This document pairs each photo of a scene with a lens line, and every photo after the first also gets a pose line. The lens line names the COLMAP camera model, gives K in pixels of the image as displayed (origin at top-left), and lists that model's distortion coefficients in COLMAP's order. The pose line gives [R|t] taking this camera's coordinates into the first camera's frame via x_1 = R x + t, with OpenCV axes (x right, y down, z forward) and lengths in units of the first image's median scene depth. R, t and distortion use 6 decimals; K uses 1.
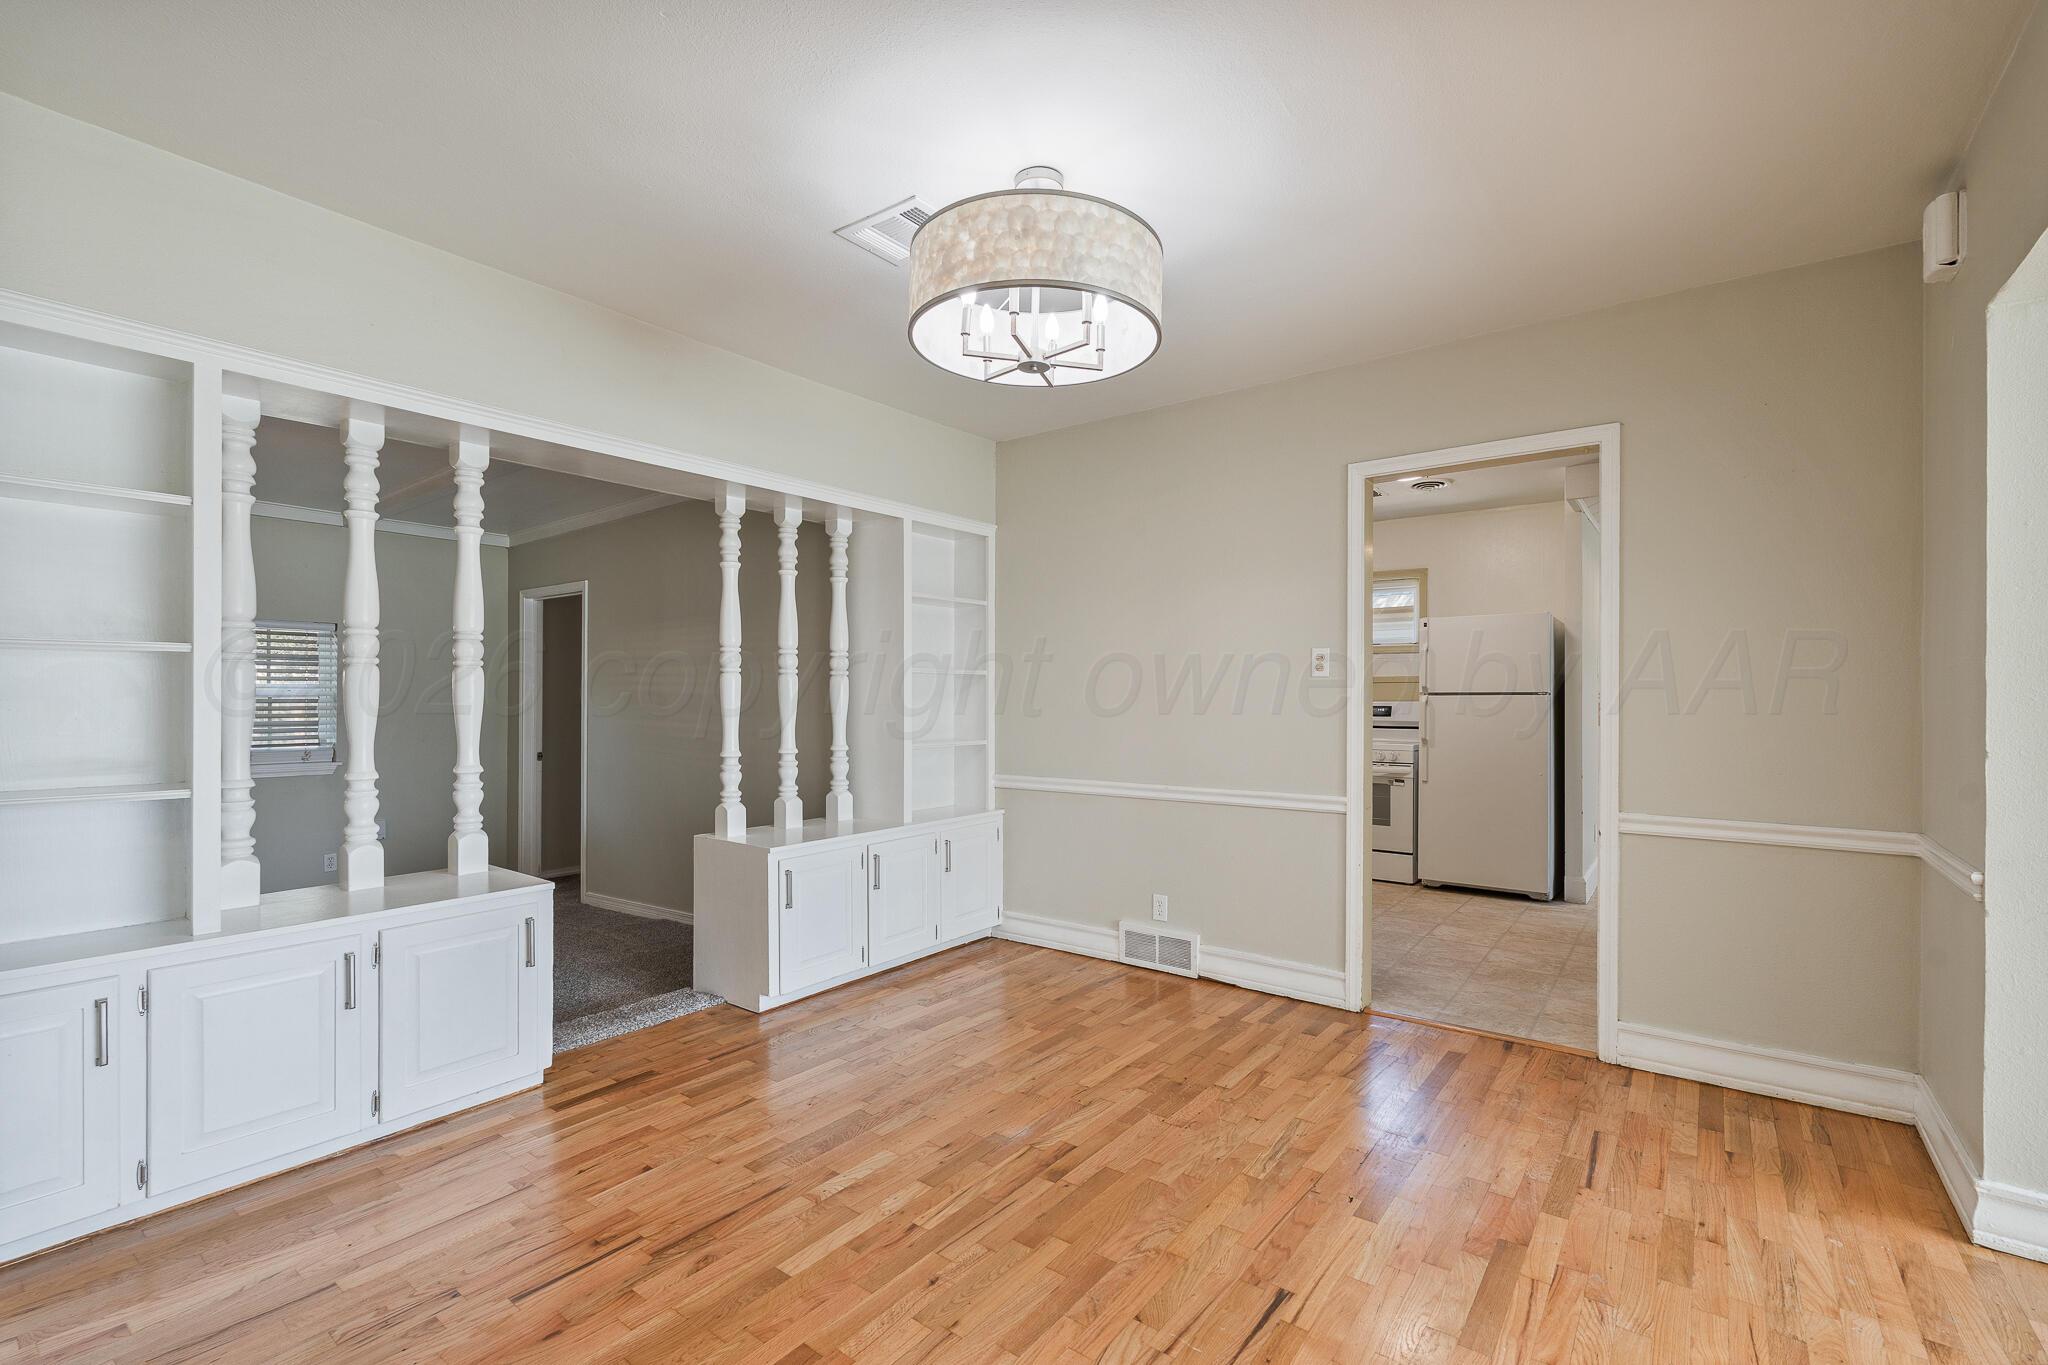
lens RADIAL K [[899.7, 0, 996.0], [0, 899.7, 690.9], [0, 0, 1]] dist [-0.005719, 0.000129]
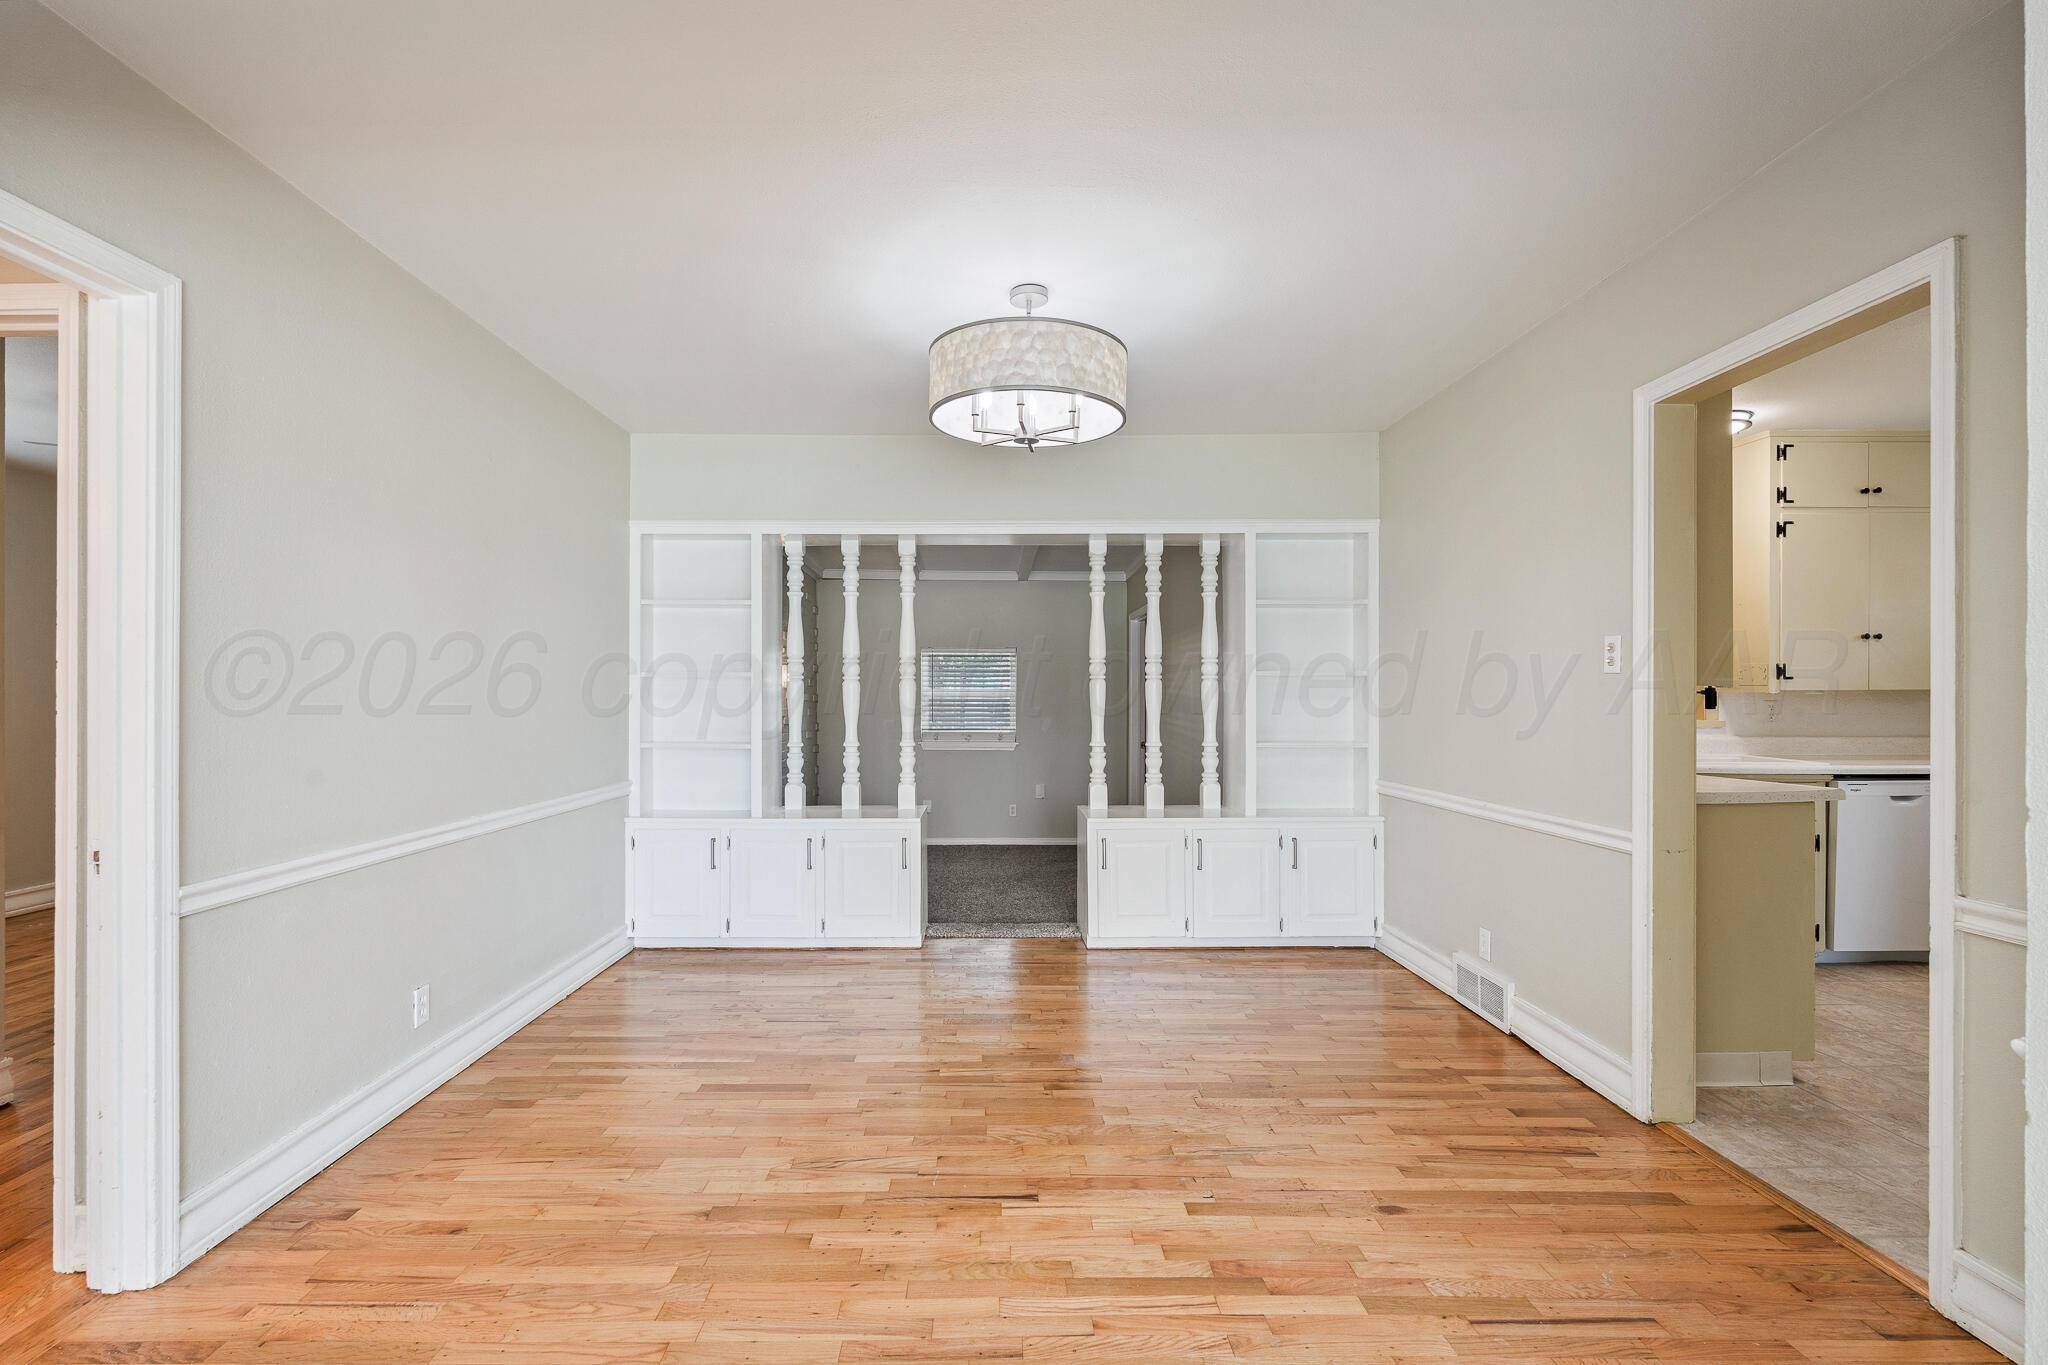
lens RADIAL K [[899.7, 0, 993.2], [0, 899.7, 687.3], [0, 0, 1]] dist [-0.005719, 0.000129]
pose [[0.612897, -0.009243, -0.790109, 0.657112], [0.005965, 0.999957, -0.007070, -0.001375], [0.790140, -0.000380, 0.612926, 0.117001]]
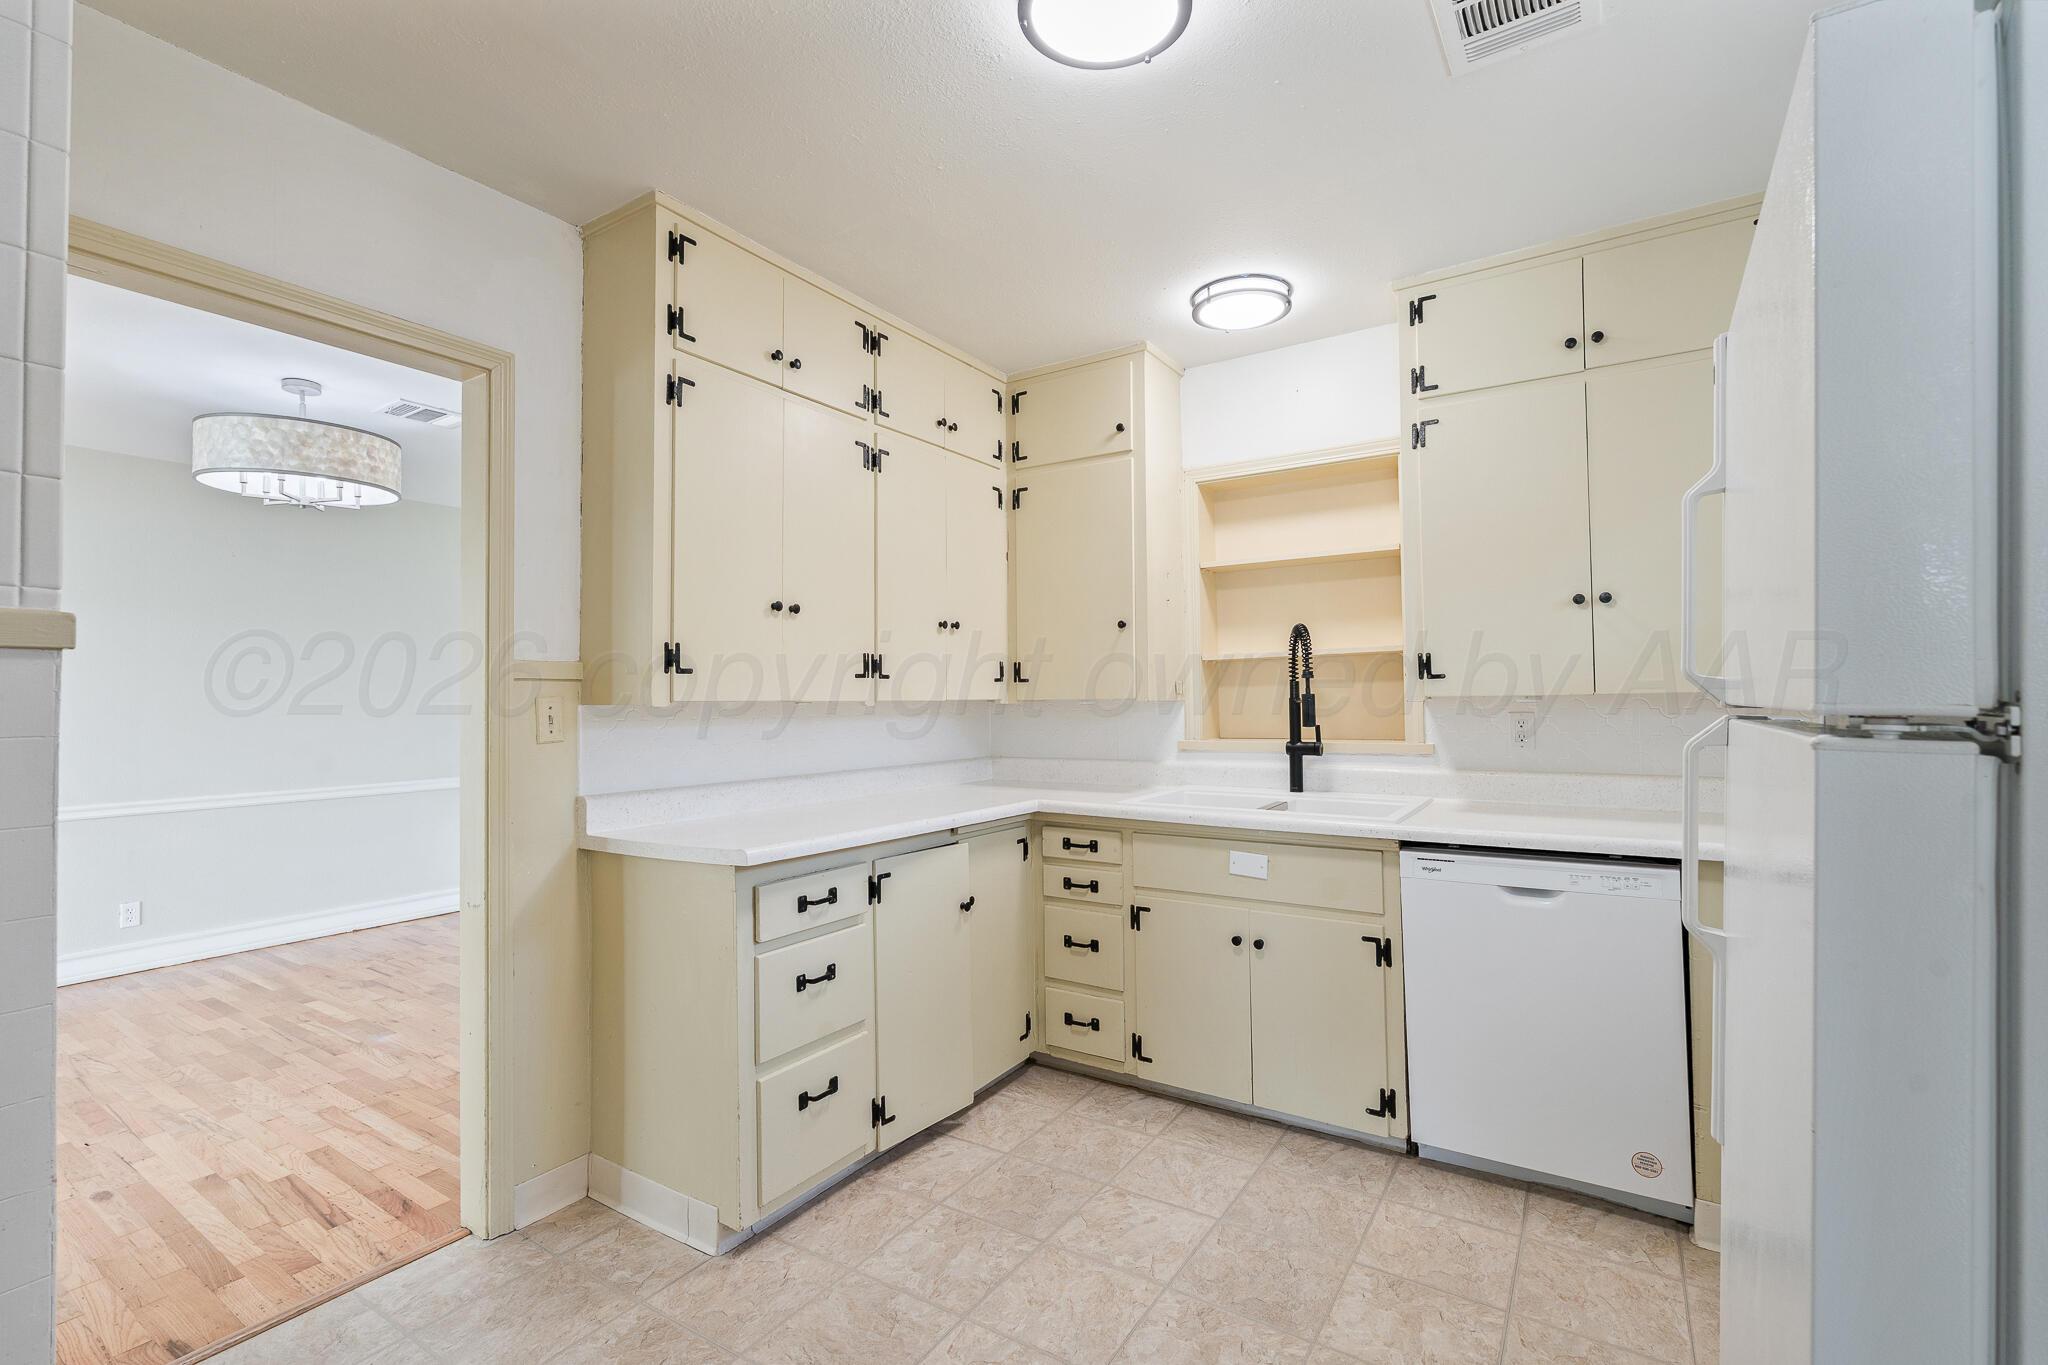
lens RADIAL K [[899.7, 0, 1024.3], [0, 899.7, 672.4], [0, 0, 1]] dist [-0.005719, 0.000129]
pose [[0.097767, -0.042543, -0.994300, 1.062131], [0.009378, 0.999081, -0.041825, 0.008174], [0.995165, -0.005236, 0.098076, 1.316630]]
